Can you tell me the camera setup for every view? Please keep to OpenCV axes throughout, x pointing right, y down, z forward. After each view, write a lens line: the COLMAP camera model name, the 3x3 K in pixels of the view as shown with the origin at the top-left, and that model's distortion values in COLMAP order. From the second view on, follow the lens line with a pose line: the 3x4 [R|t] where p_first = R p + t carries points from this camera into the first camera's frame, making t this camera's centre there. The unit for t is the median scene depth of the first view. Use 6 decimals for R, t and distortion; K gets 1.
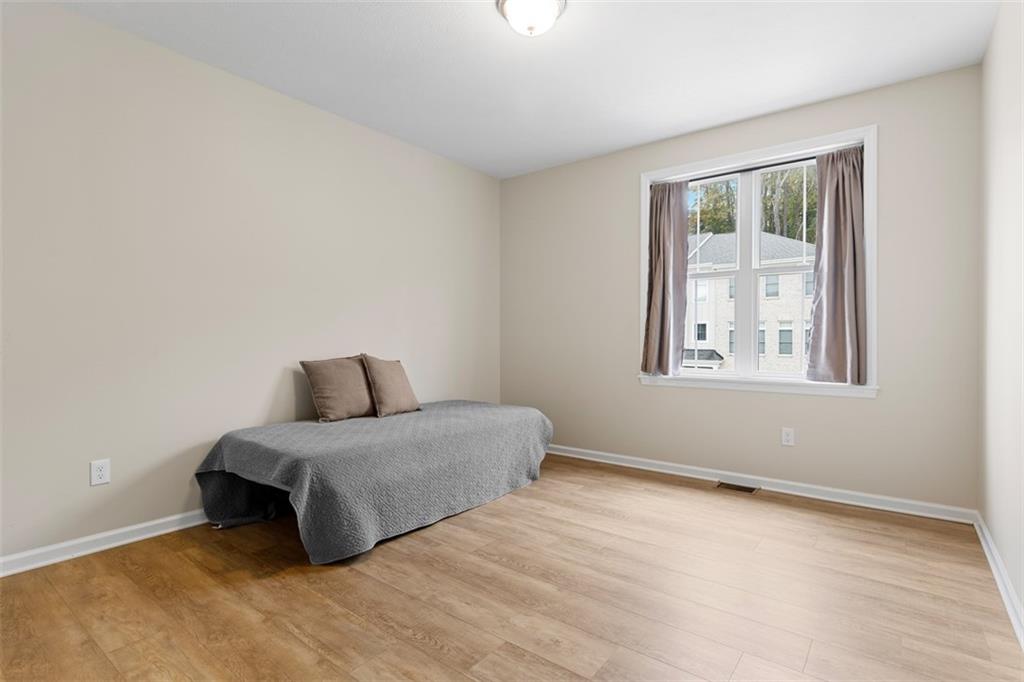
lens RADIAL K [[504.5, 0, 518.3], [0, 504.5, 337.8], [0, 0, 1]] dist [0.001033, 0.000061]
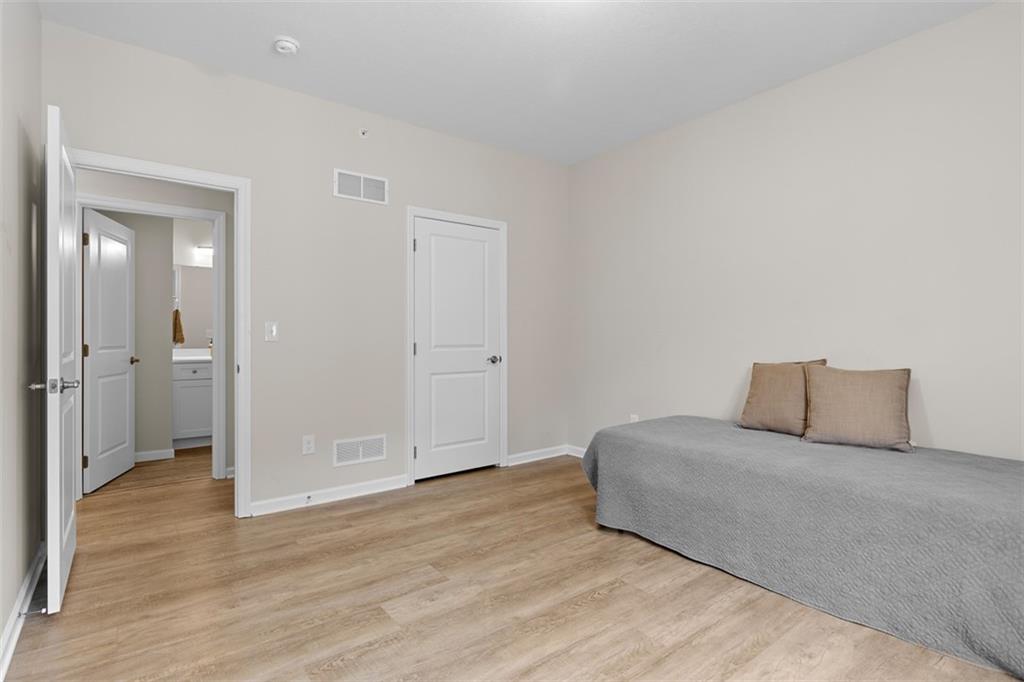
lens RADIAL K [[504.5, 0, 514.9], [0, 504.5, 338.3], [0, 0, 1]] dist [0.001033, 0.000061]
pose [[-0.257643, 0.004475, -0.966230, 0.930744], [0.001921, 0.999990, 0.004119, -0.008861], [0.966238, -0.000794, -0.257649, 1.195113]]
